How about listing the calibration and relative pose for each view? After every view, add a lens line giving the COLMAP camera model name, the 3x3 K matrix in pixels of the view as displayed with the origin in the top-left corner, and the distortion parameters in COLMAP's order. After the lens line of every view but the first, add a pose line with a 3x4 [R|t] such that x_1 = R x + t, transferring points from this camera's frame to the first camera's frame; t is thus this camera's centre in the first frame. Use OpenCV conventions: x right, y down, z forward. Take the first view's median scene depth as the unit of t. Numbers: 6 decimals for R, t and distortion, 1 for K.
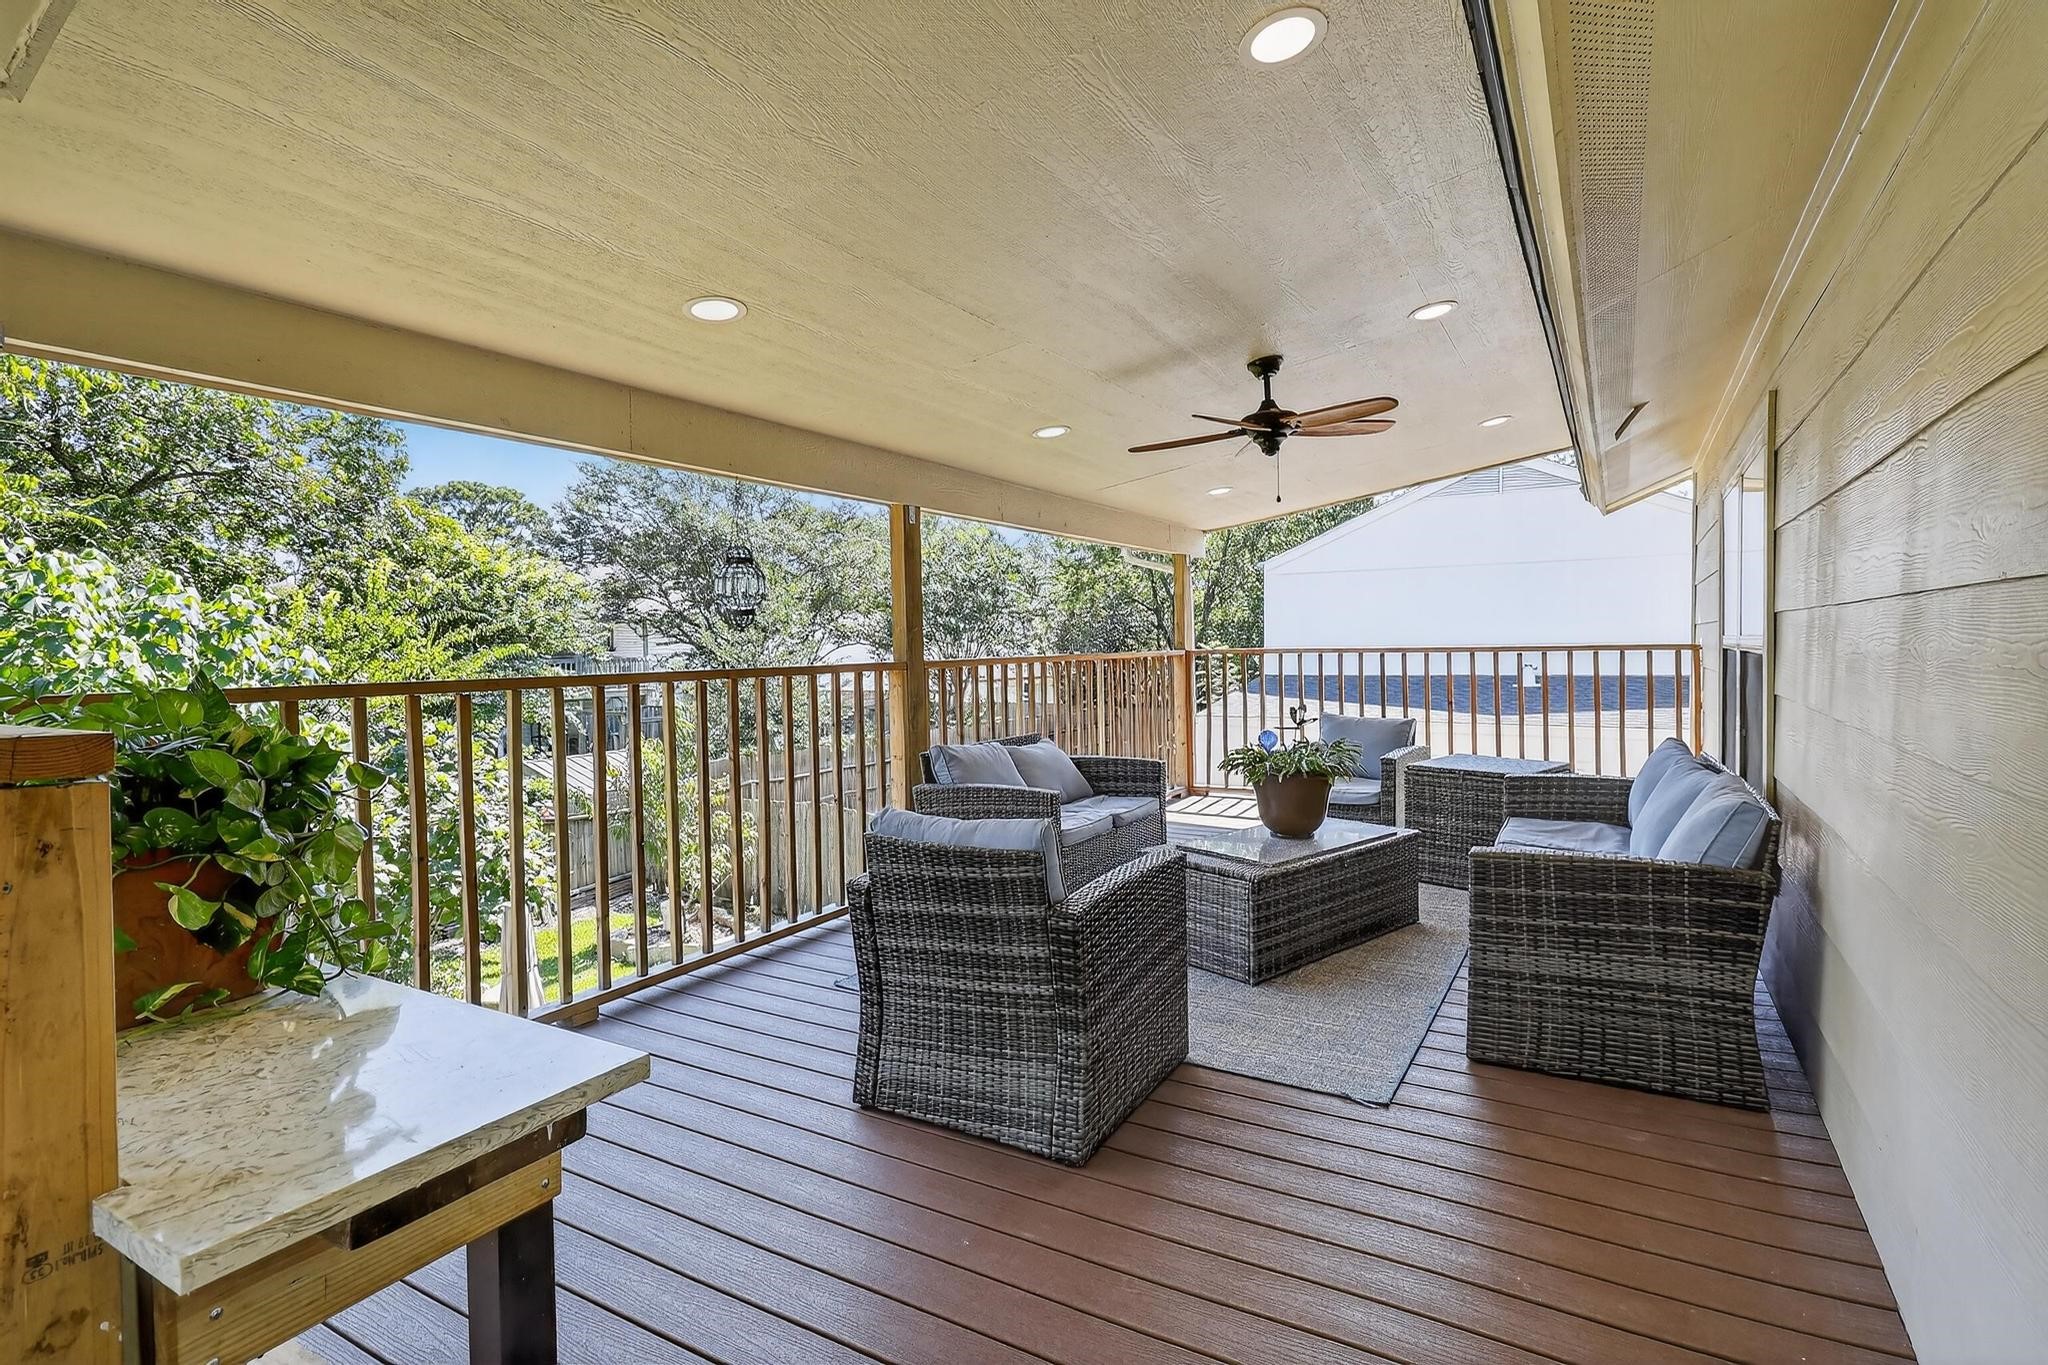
lens RADIAL K [[961.2, 0, 1071.4], [0, 961.2, 656.7], [0, 0, 1]] dist [0.000294, -0.001335]
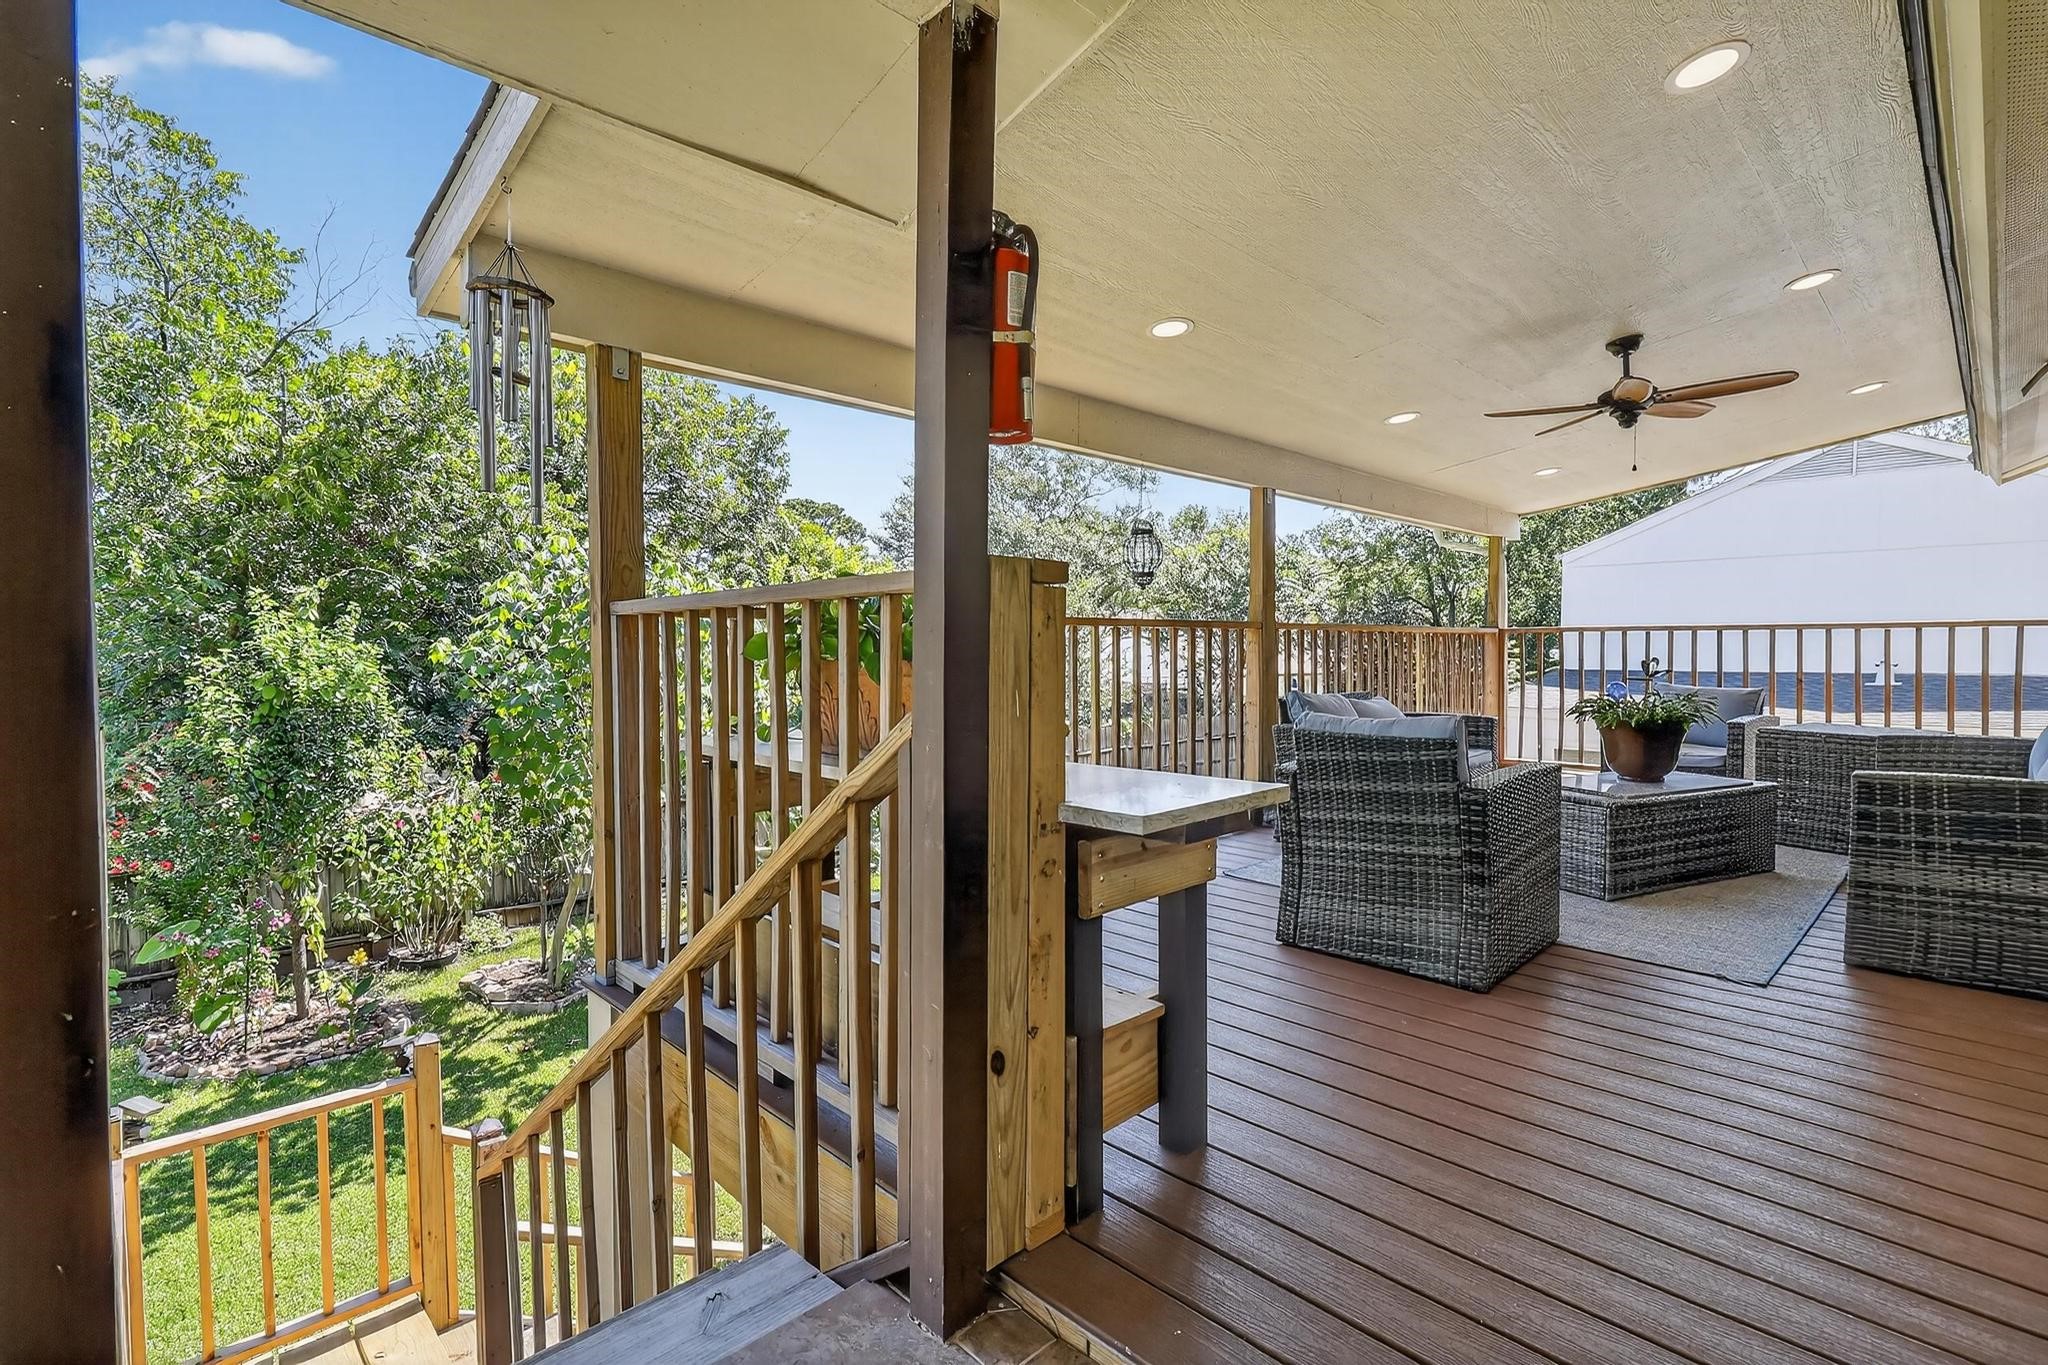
lens RADIAL K [[961.2, 0, 1026.7], [0, 961.2, 675.1], [0, 0, 1]] dist [0.000294, -0.001335]
pose [[0.962751, 0.021975, -0.269495, -0.174405], [-0.021007, 0.999758, 0.006477, 0.091229], [0.269572, -0.000574, 0.962980, -0.267959]]
